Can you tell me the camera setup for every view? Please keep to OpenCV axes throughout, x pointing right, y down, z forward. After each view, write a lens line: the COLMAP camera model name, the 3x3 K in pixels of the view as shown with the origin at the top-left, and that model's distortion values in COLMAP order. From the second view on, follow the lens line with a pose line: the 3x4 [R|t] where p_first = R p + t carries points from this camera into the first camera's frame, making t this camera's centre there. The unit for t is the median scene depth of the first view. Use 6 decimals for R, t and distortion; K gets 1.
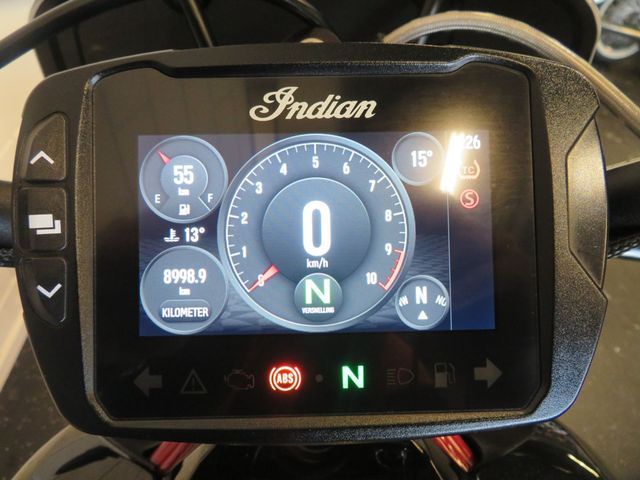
lens RADIAL K [[457.6, 0, 317.7], [0, 457.6, 242.0], [0, 0, 1]] dist [-0.000195, -0.010054]
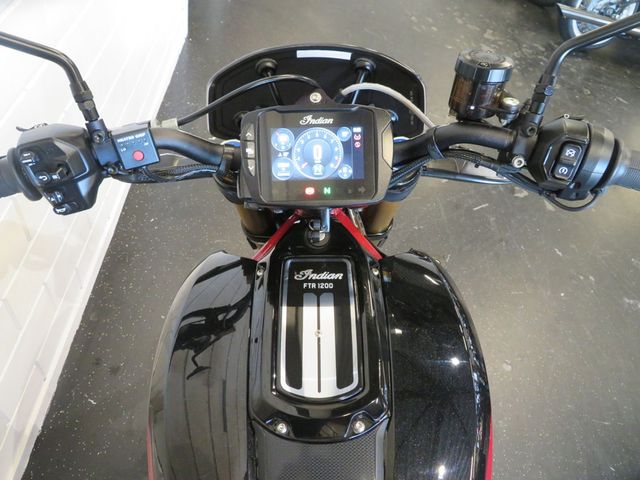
lens RADIAL K [[457.6, 0, 320.5], [0, 457.6, 237.5], [0, 0, 1]] dist [-0.000195, -0.010054]
pose [[0.999990, -0.004129, 0.001679, 0.012617], [0.004085, 0.999677, 0.025073, 0.586565], [-0.001782, -0.025066, 0.999684, -2.853063]]
